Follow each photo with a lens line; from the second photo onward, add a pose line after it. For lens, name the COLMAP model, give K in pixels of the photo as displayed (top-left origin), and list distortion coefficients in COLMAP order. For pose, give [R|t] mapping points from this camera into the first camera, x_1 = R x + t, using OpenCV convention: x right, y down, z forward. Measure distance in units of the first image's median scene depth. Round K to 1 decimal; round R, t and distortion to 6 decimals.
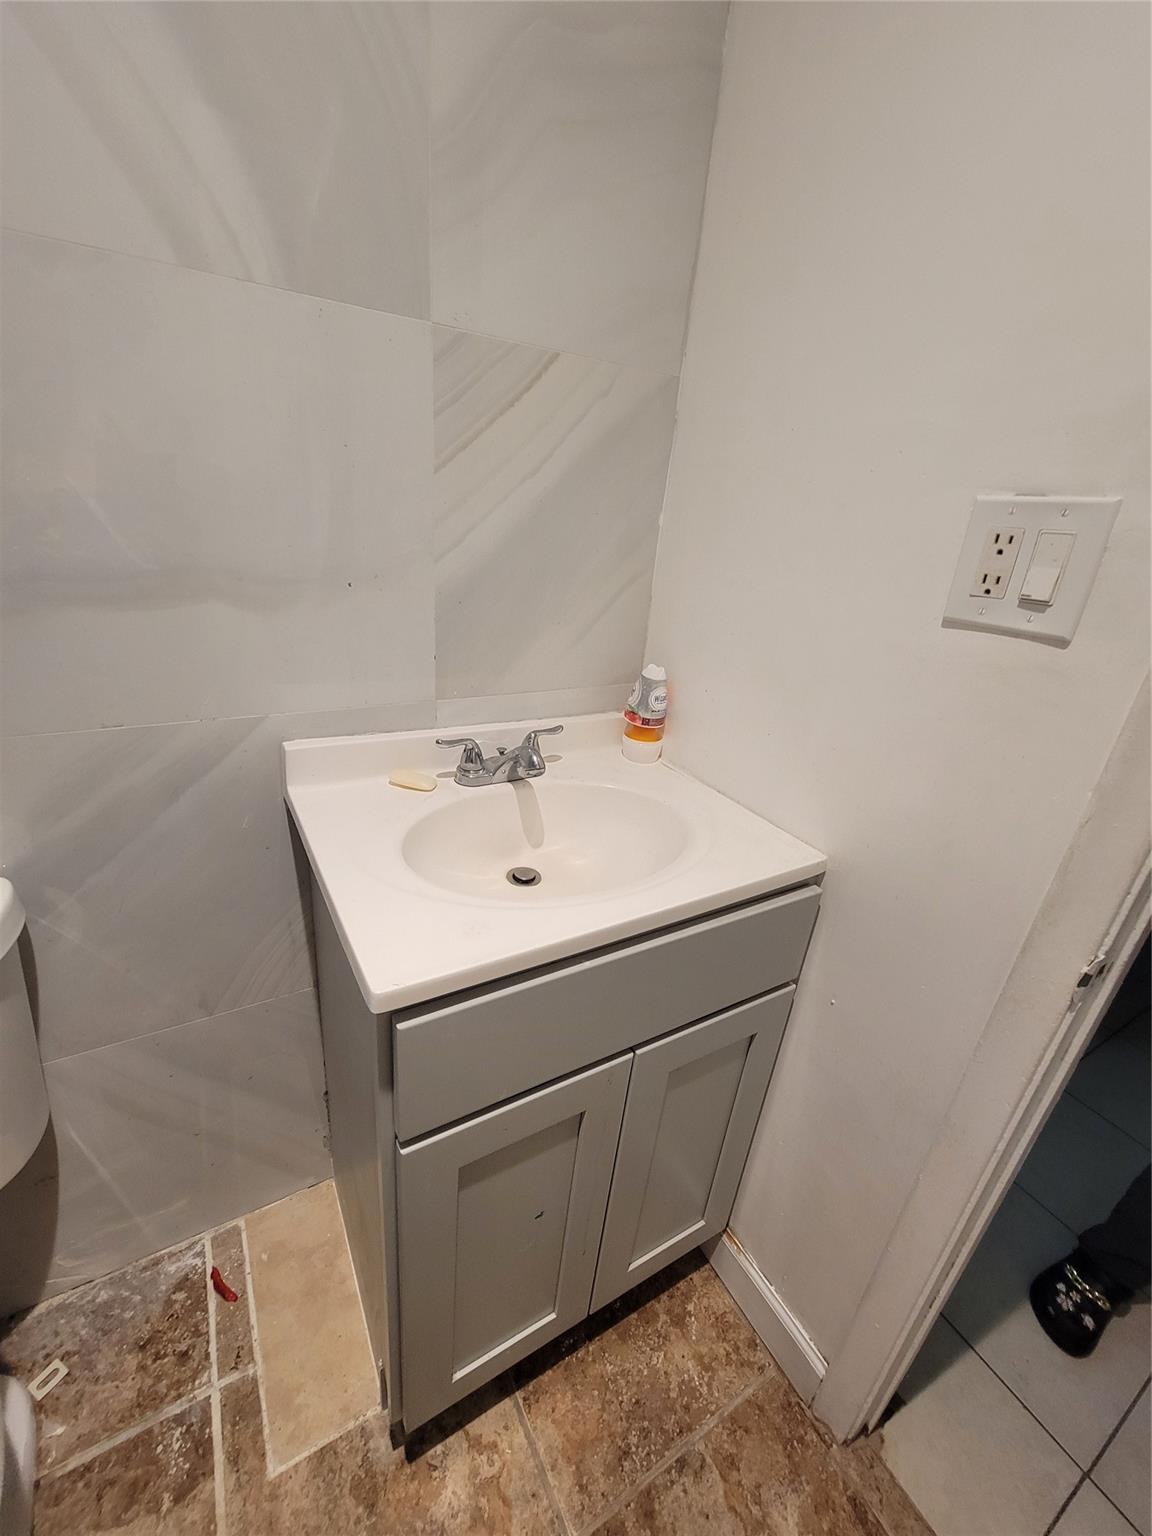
lens RADIAL K [[632.1, 0, 578.7], [0, 632.1, 767.9], [0, 0, 1]] dist [-0.002694, 0.001355]
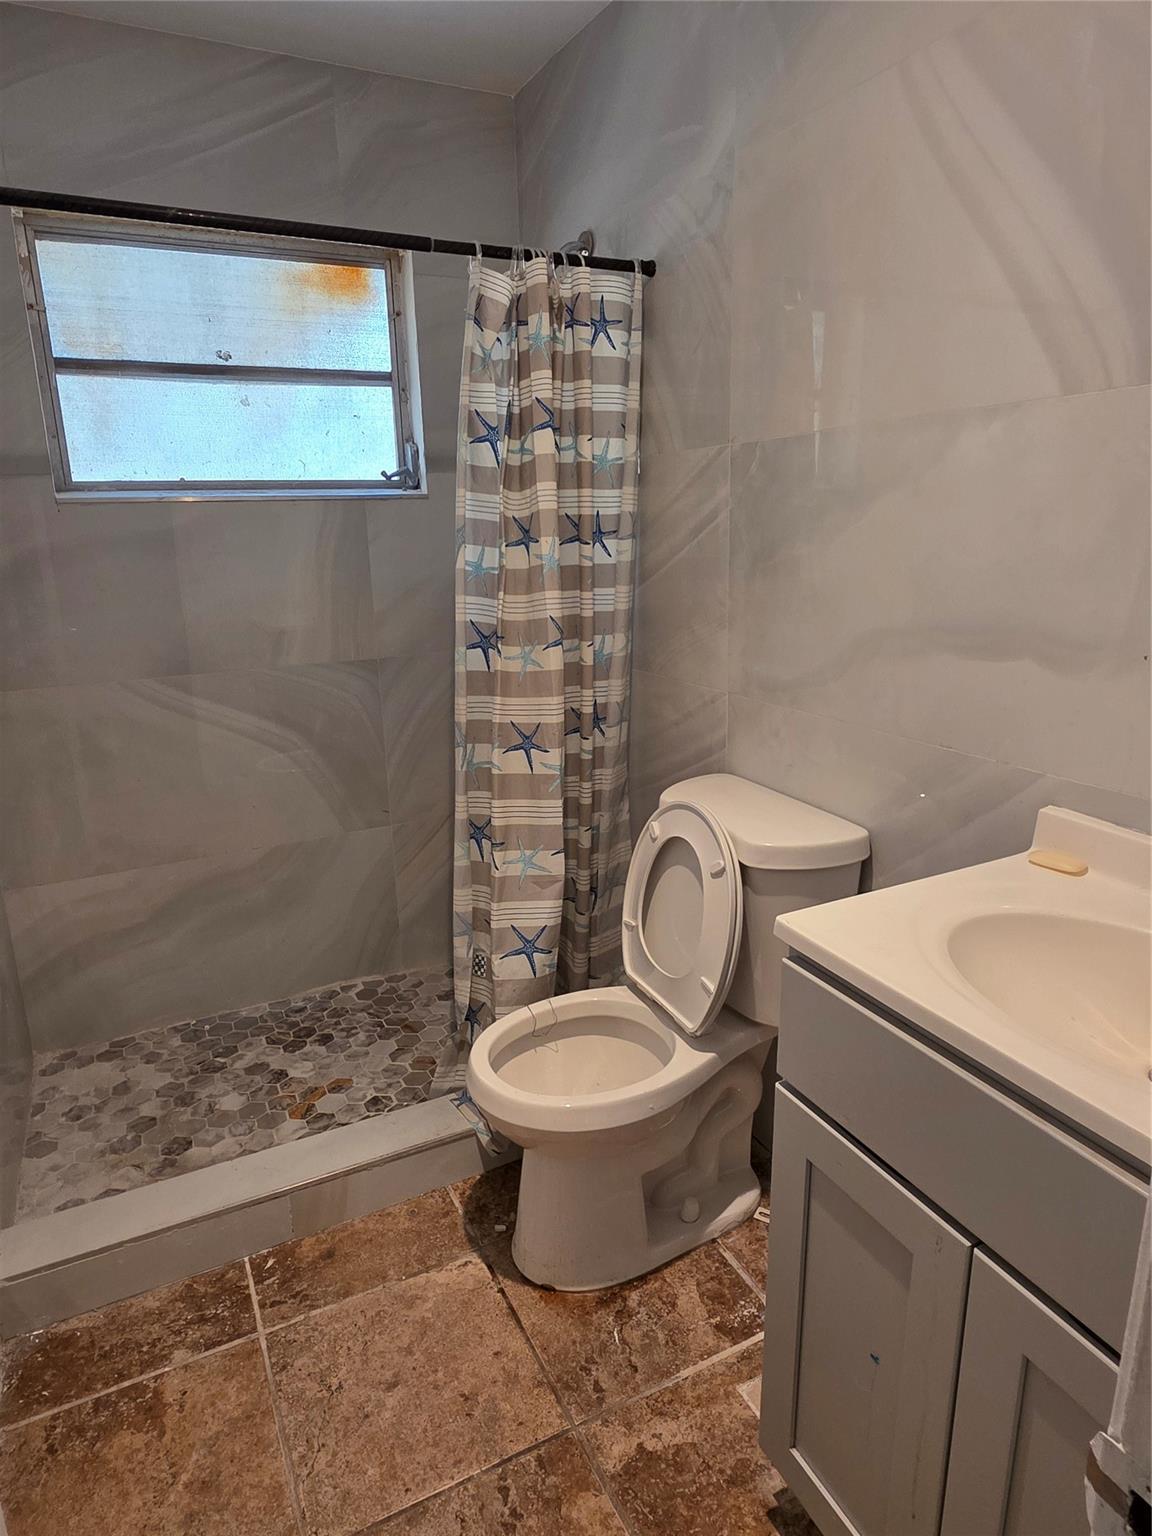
lens RADIAL K [[928.4, 0, 578.4], [0, 928.4, 766.7], [0, 0, 1]] dist [-0.005372, 0.004766]
pose [[-0.069449, 0.172344, -0.982586, 0.968885], [-0.384875, 0.904079, 0.185777, -0.078666], [0.920352, 0.391075, 0.003544, 0.296553]]
